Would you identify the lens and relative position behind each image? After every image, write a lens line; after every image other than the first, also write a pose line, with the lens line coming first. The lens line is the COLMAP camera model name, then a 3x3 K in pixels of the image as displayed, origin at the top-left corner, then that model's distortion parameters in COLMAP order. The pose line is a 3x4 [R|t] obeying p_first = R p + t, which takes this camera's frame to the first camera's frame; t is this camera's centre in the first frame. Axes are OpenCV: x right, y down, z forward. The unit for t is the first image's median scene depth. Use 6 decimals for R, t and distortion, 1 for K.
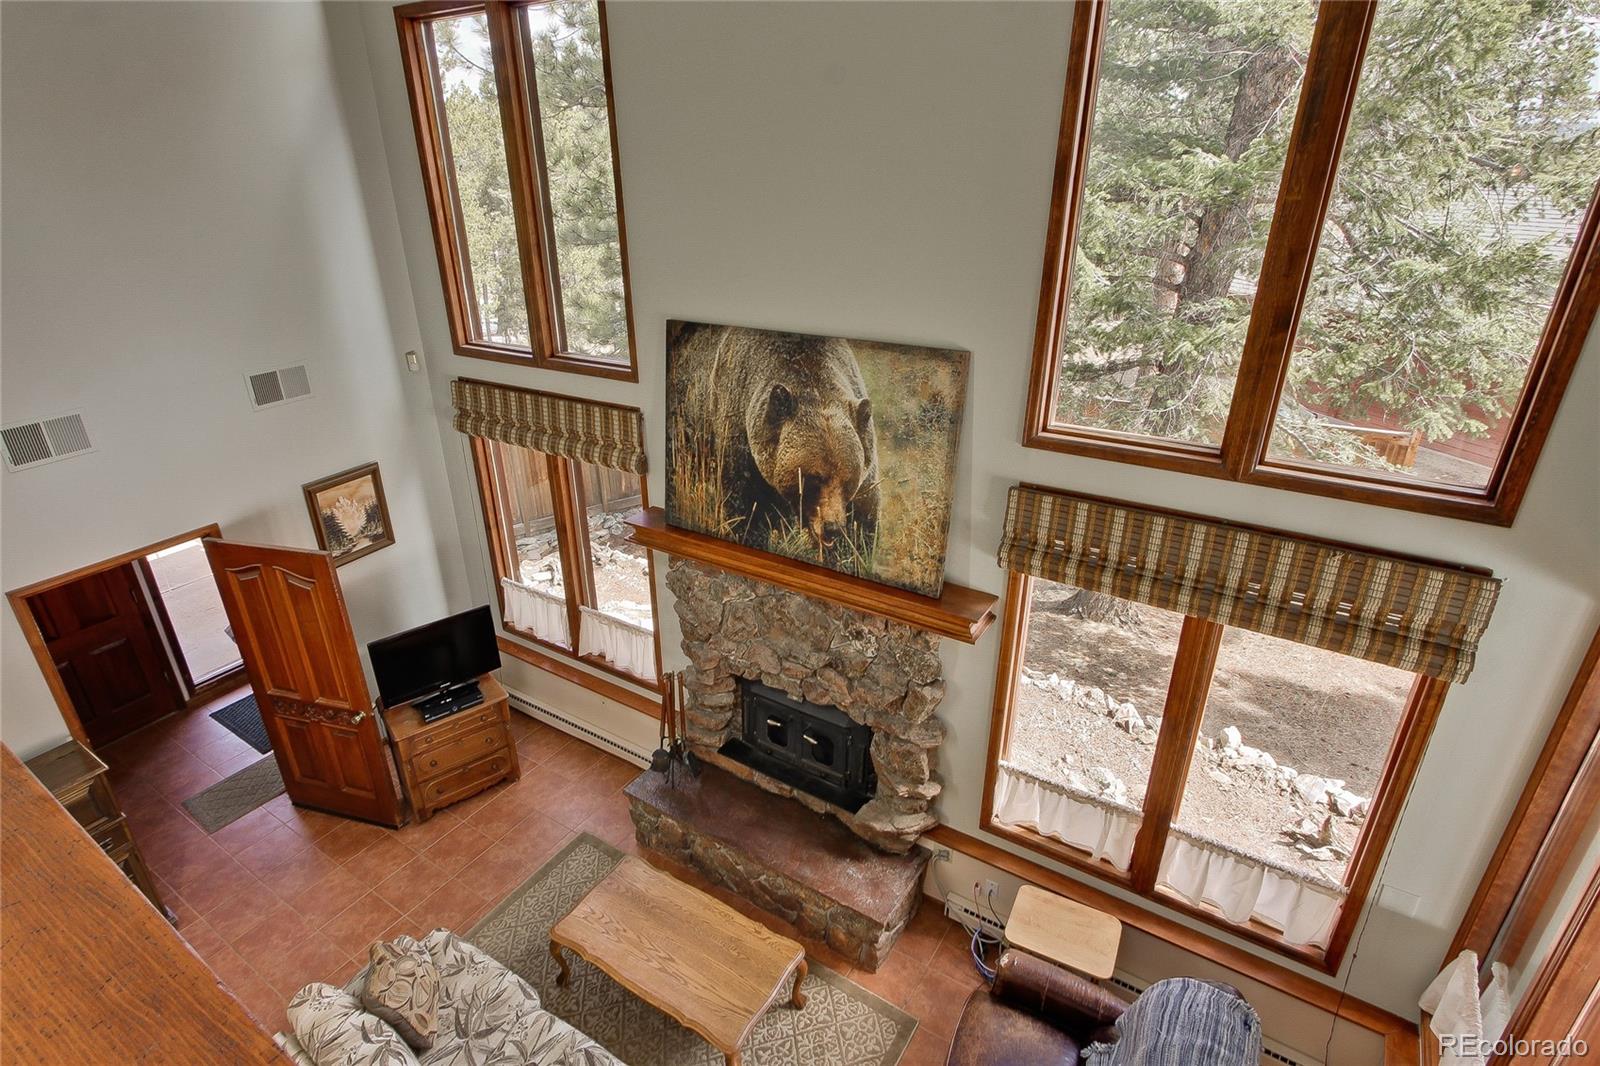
lens RADIAL K [[782.6, 0, 783.3], [0, 782.6, 527.9], [0, 0, 1]] dist [-0.003818, 0.000188]
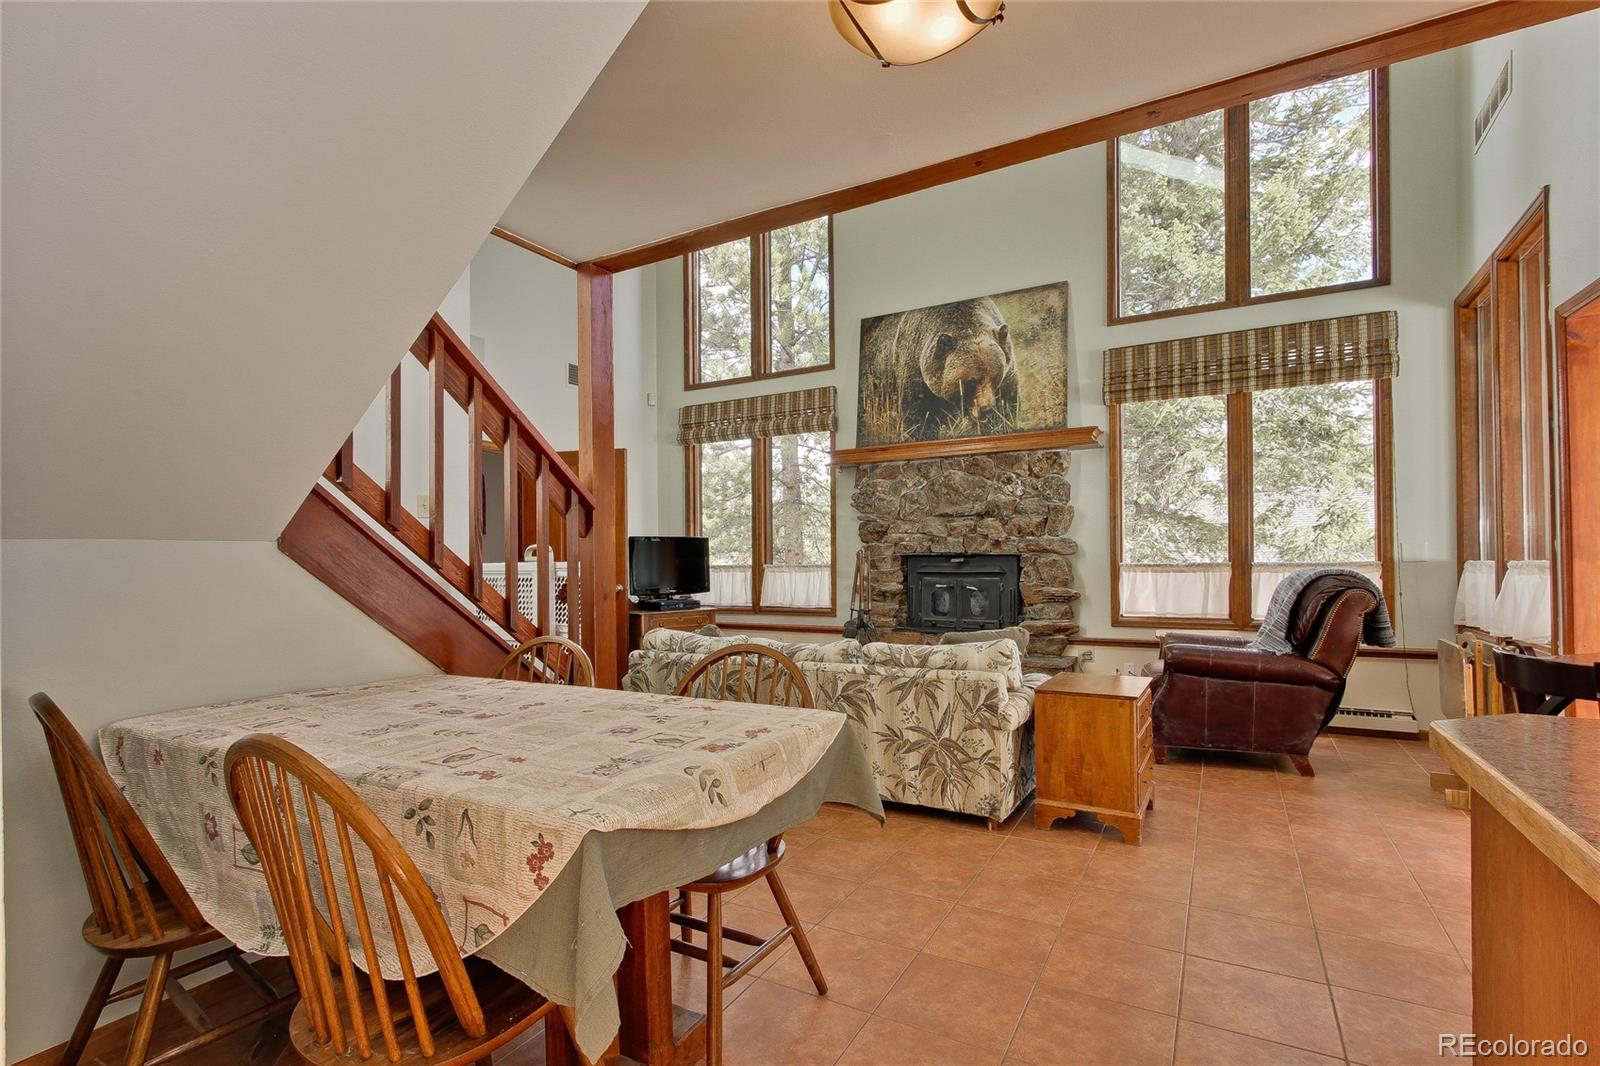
lens RADIAL K [[760.9, 0, 794.3], [0, 760.9, 563.4], [0, 0, 1]] dist [0.001859, 0.000085]
pose [[0.999308, -0.000098, 0.037187, -0.375139], [0.014887, 0.917420, -0.397642, 0.879551], [-0.034077, 0.397921, 0.916787, -0.237298]]
